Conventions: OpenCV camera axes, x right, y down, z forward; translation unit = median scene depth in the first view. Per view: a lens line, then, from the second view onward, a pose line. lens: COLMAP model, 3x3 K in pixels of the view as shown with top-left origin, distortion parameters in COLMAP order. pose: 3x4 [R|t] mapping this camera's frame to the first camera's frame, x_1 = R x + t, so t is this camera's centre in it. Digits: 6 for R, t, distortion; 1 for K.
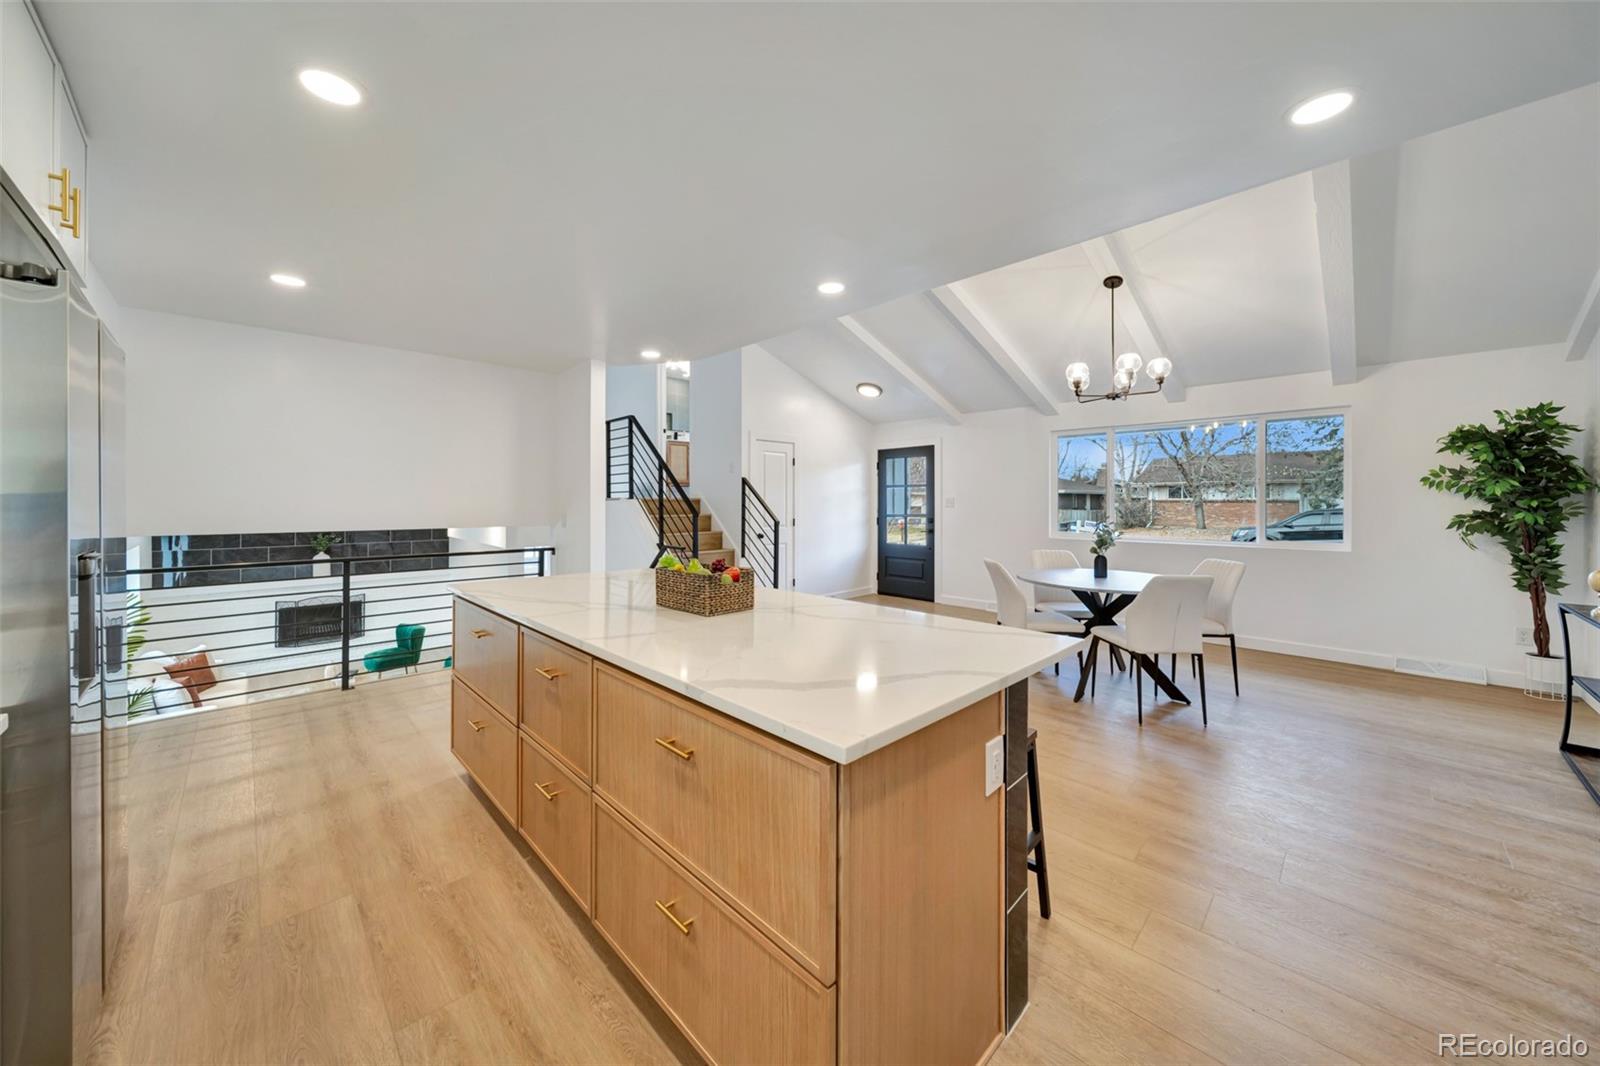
lens RADIAL K [[554.5, 0, 796.6], [0, 554.5, 527.7], [0, 0, 1]] dist [-0.002621, -0.001197]
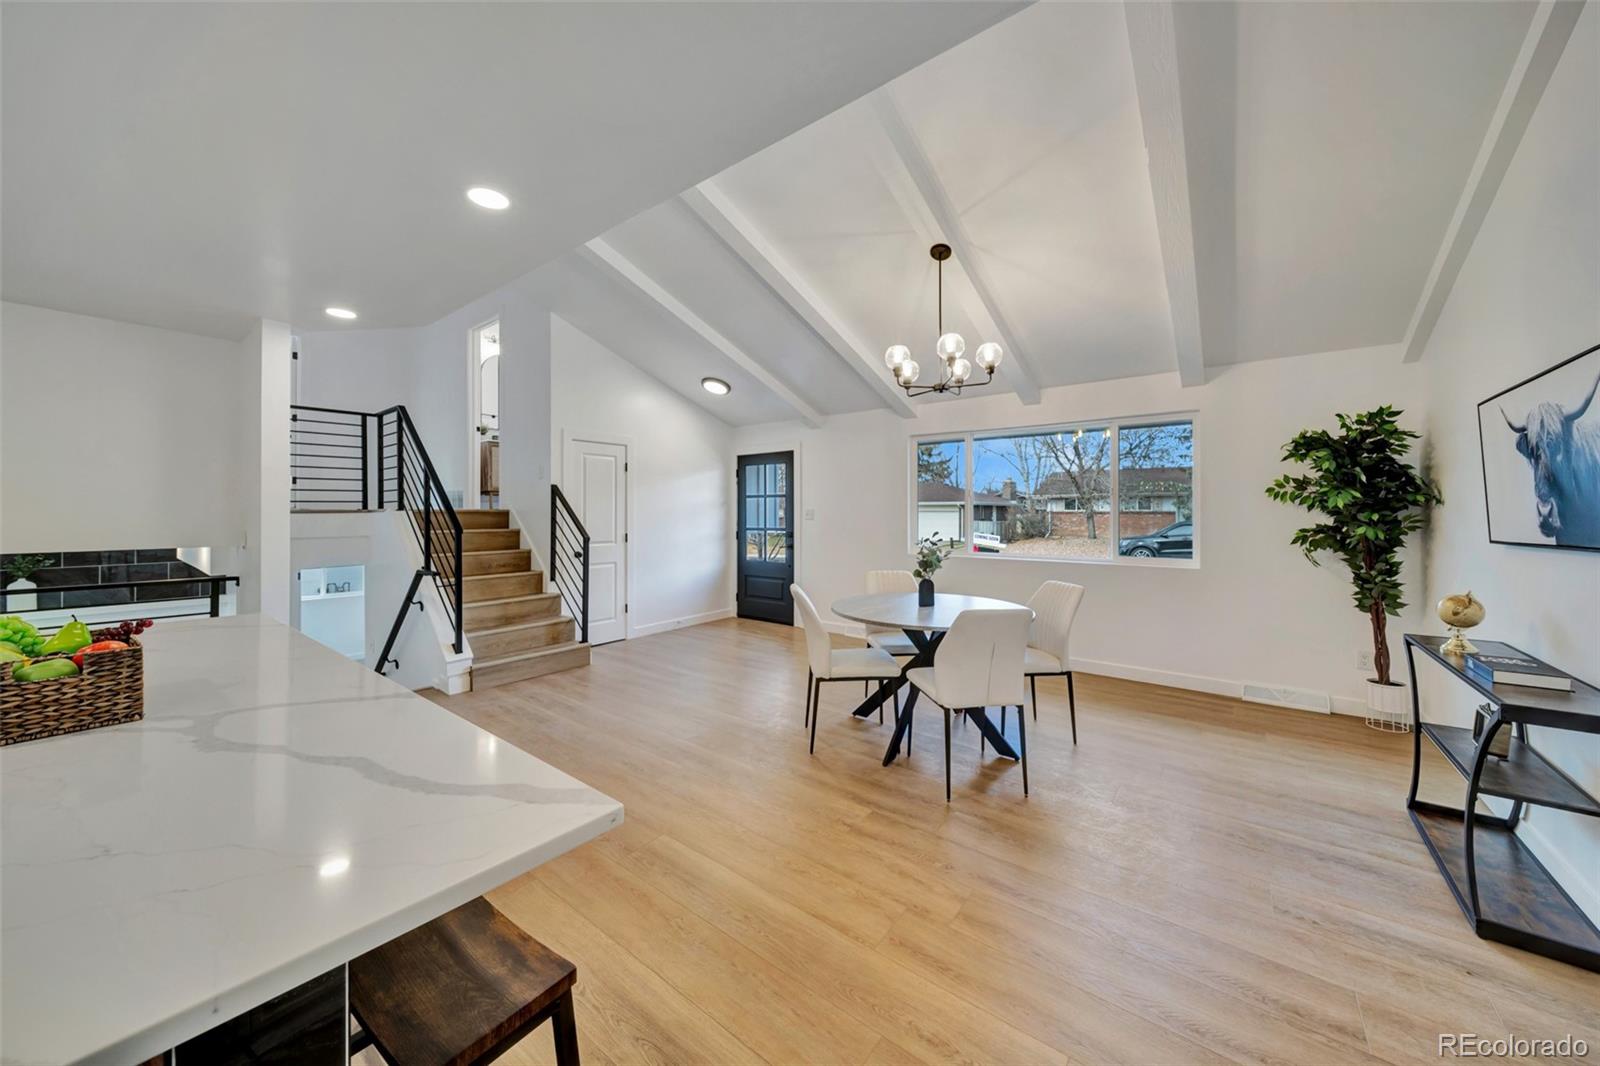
lens RADIAL K [[554.5, 0, 800.5], [0, 554.5, 538.6], [0, 0, 1]] dist [-0.002621, -0.001197]
pose [[0.990520, -0.006214, 0.137226, 0.223322], [0.006277, 0.999980, -0.000021, -0.011027], [-0.137223, 0.000882, 0.990540, 0.182935]]
